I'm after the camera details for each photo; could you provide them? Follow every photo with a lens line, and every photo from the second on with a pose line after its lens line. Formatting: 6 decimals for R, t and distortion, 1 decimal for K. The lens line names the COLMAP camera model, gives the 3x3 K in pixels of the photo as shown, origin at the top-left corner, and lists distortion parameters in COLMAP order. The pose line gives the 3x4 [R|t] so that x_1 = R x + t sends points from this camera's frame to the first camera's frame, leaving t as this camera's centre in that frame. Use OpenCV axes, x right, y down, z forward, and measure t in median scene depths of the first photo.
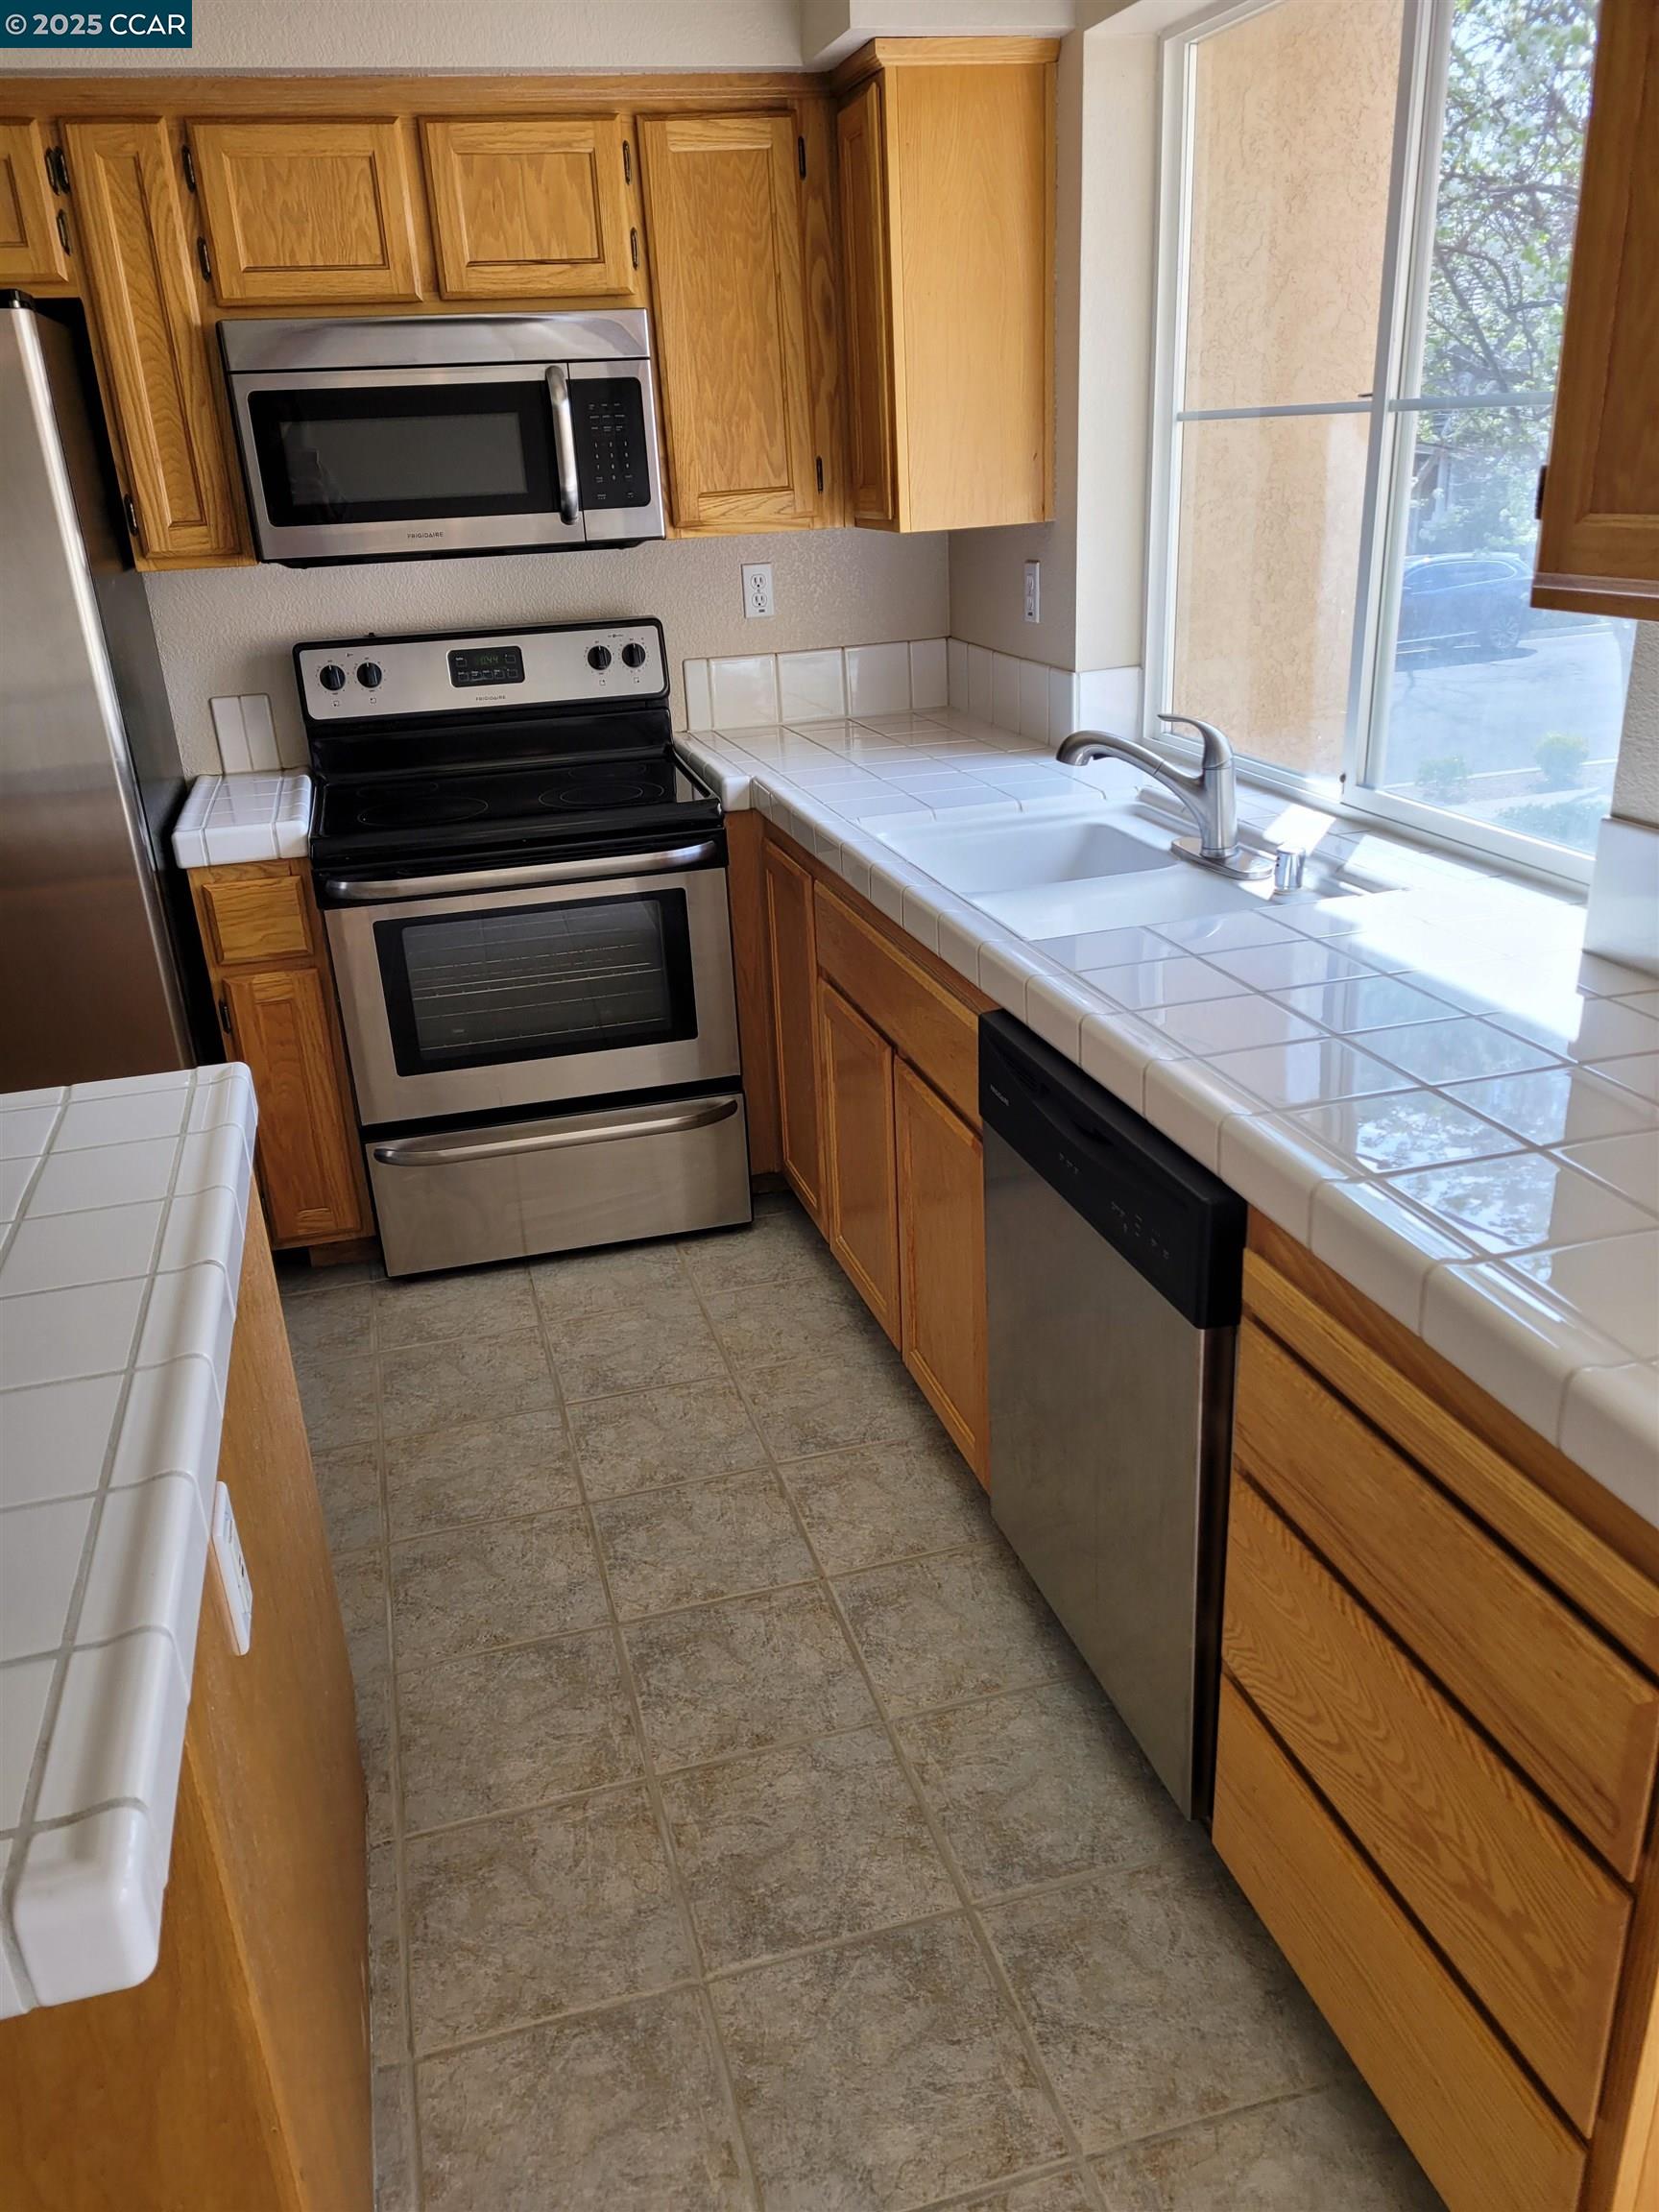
lens RADIAL K [[1652.6, 0, 837.3], [0, 1652.6, 1121.9], [0, 0, 1]] dist [0.060167, -0.044321]
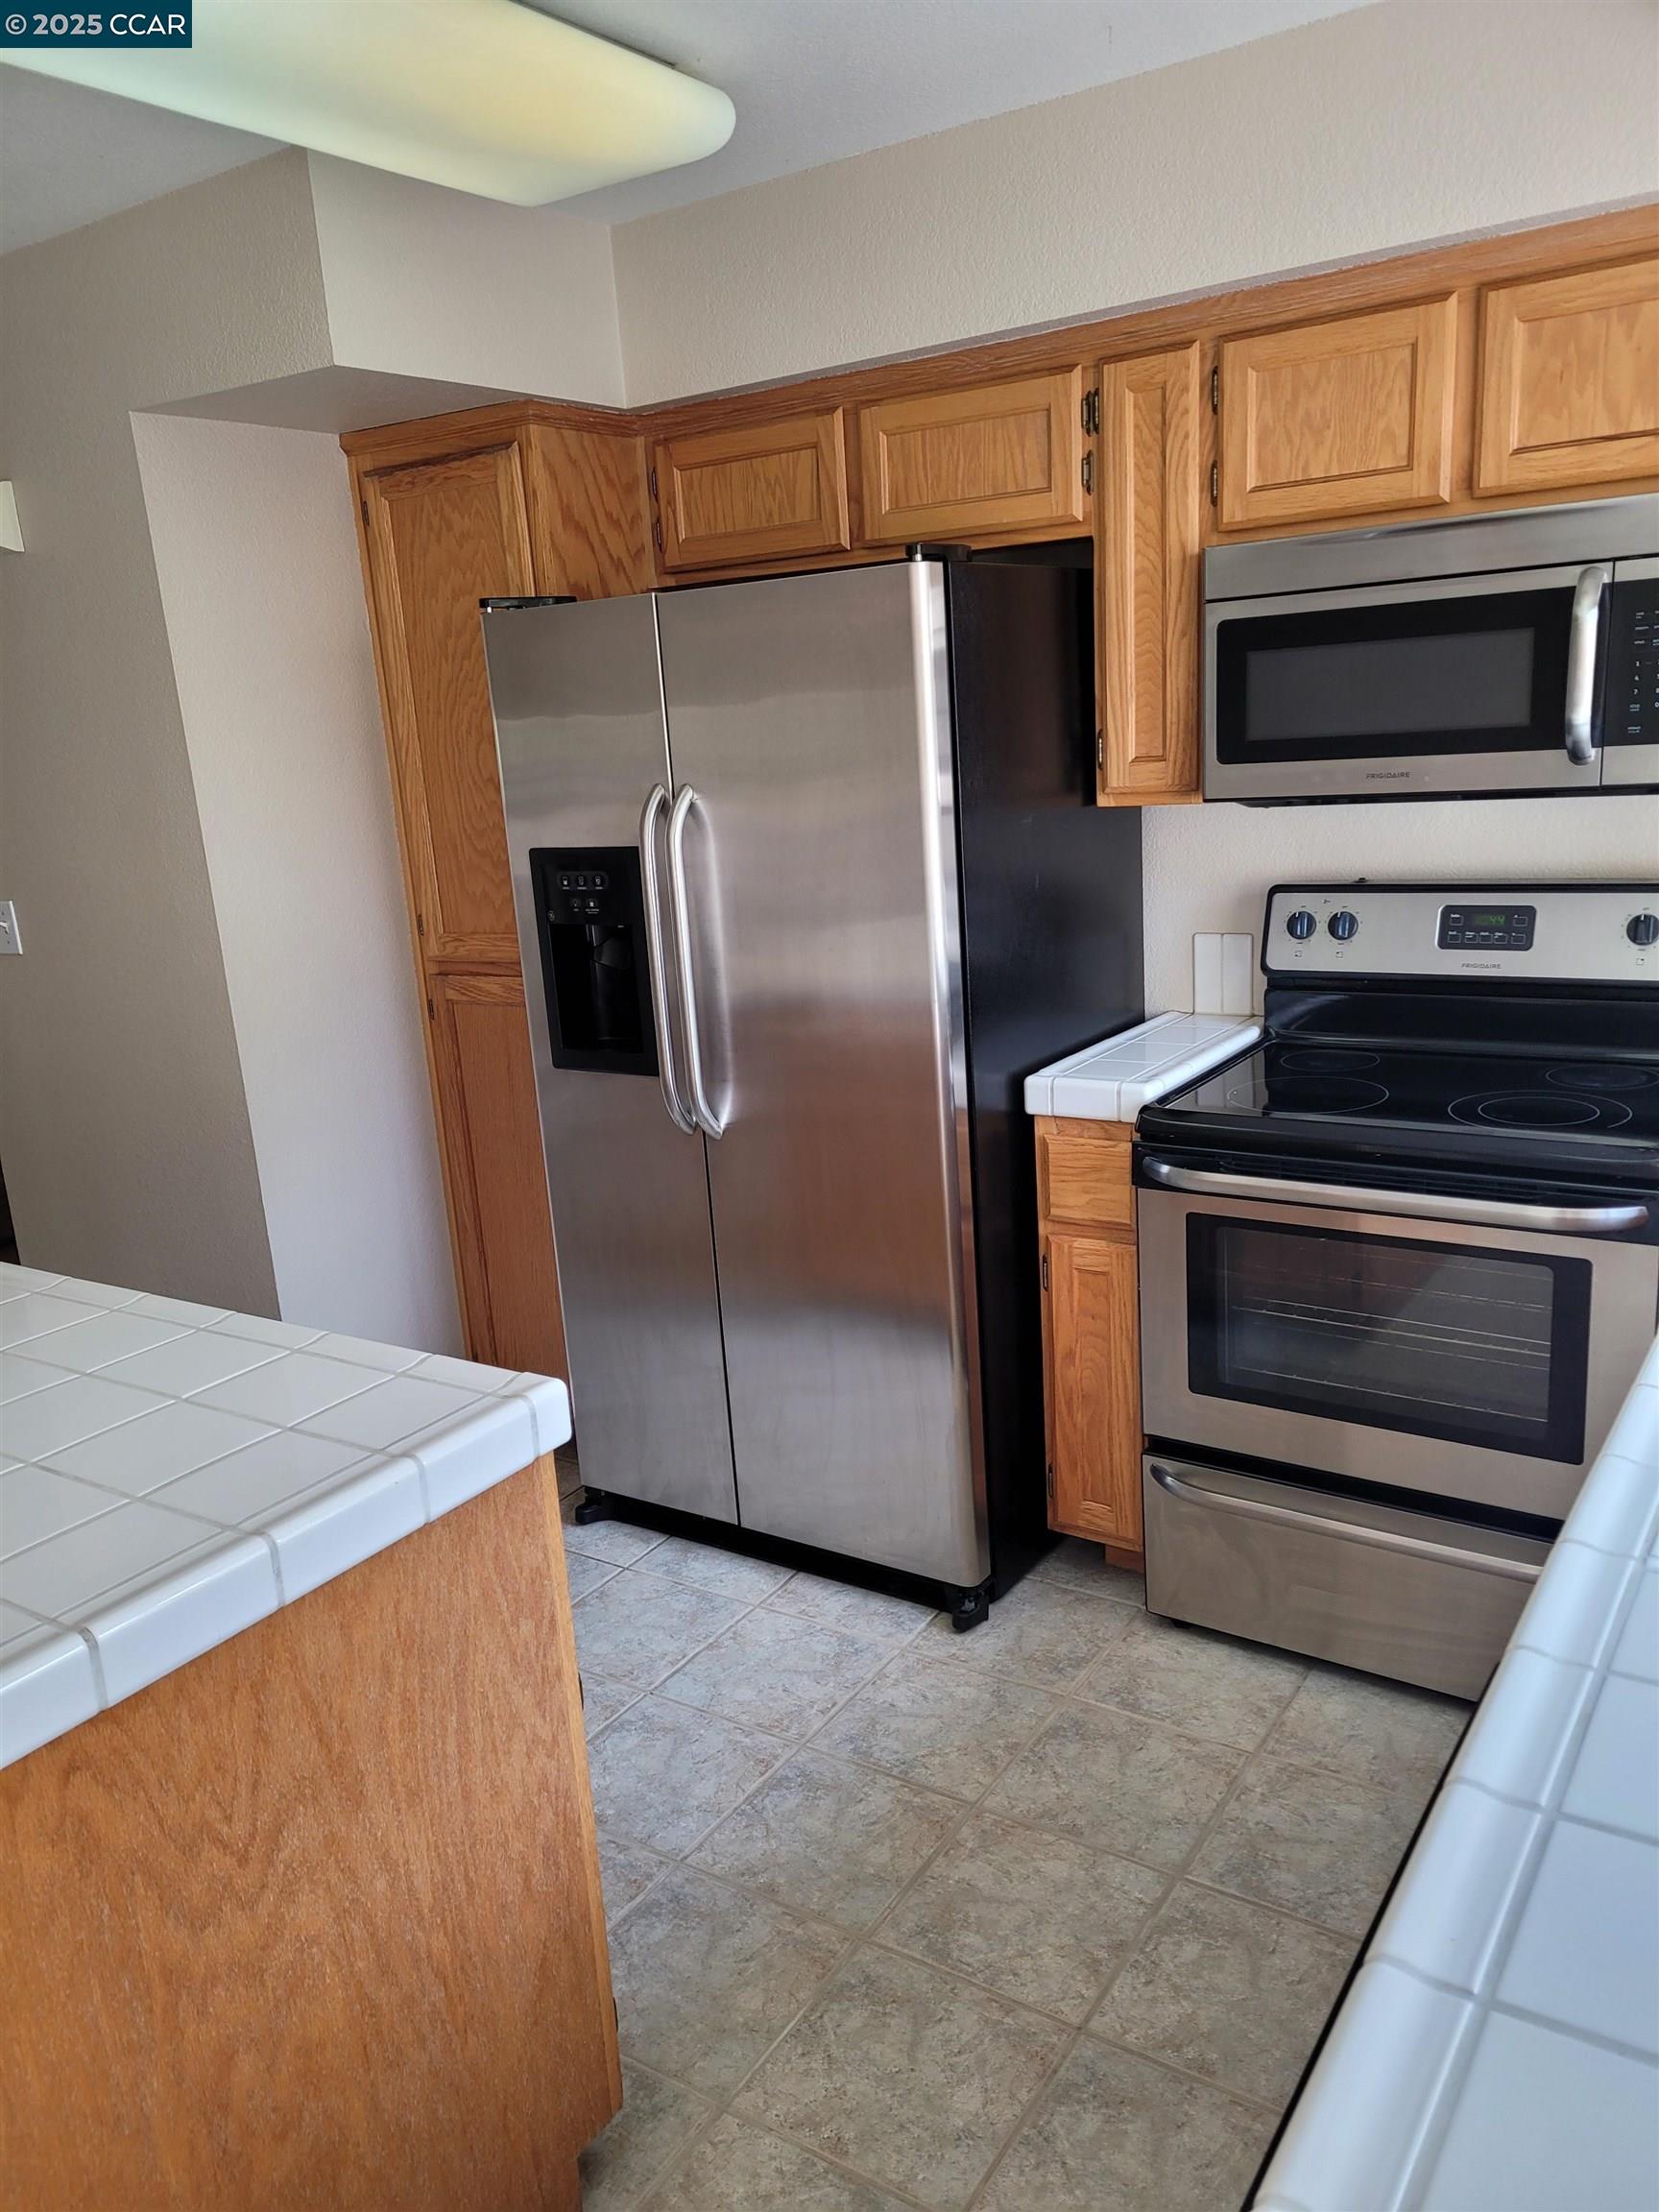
lens RADIAL K [[1652.6, 0, 860.3], [0, 1652.6, 1133.7], [0, 0, 1]] dist [0.060167, -0.044321]
pose [[0.656548, 0.194905, -0.728668, 0.226037], [-0.258058, 0.965784, 0.025812, -0.138284], [0.708767, 0.171092, 0.684380, 0.288355]]
